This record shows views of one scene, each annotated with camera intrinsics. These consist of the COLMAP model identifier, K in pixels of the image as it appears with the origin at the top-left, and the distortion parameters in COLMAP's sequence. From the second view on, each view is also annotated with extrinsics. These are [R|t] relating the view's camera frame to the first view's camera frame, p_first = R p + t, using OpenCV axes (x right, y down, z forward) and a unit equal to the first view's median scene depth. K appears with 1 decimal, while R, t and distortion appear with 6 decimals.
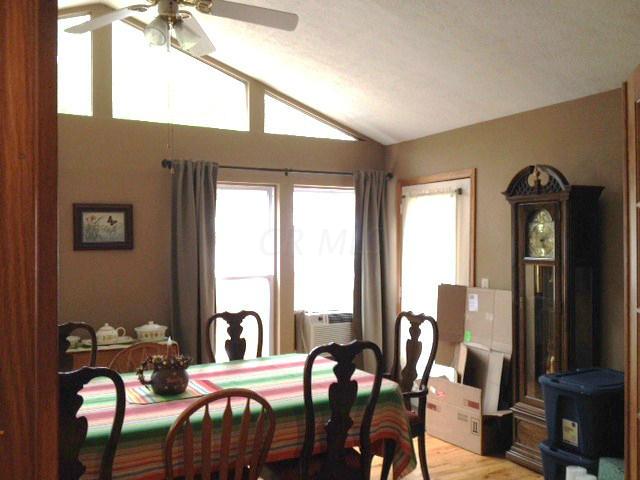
lens RADIAL K [[612.9, 0, 318.5], [0, 612.9, 236.4], [0, 0, 1]] dist [0.058930, 0.000000]
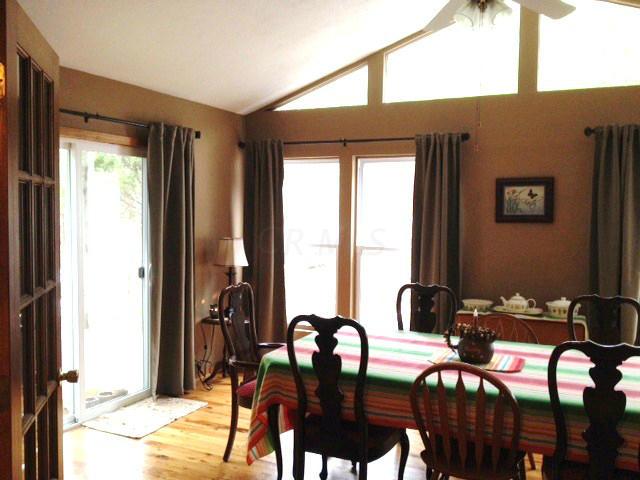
lens RADIAL K [[612.9, 0, 316.5], [0, 612.9, 243.2], [0, 0, 1]] dist [0.058930, 0.000000]
pose [[0.588668, 0.059171, -0.806206, 0.296760], [-0.008841, 0.997729, 0.066773, -0.009994], [0.808327, -0.032179, 0.587854, 0.117533]]
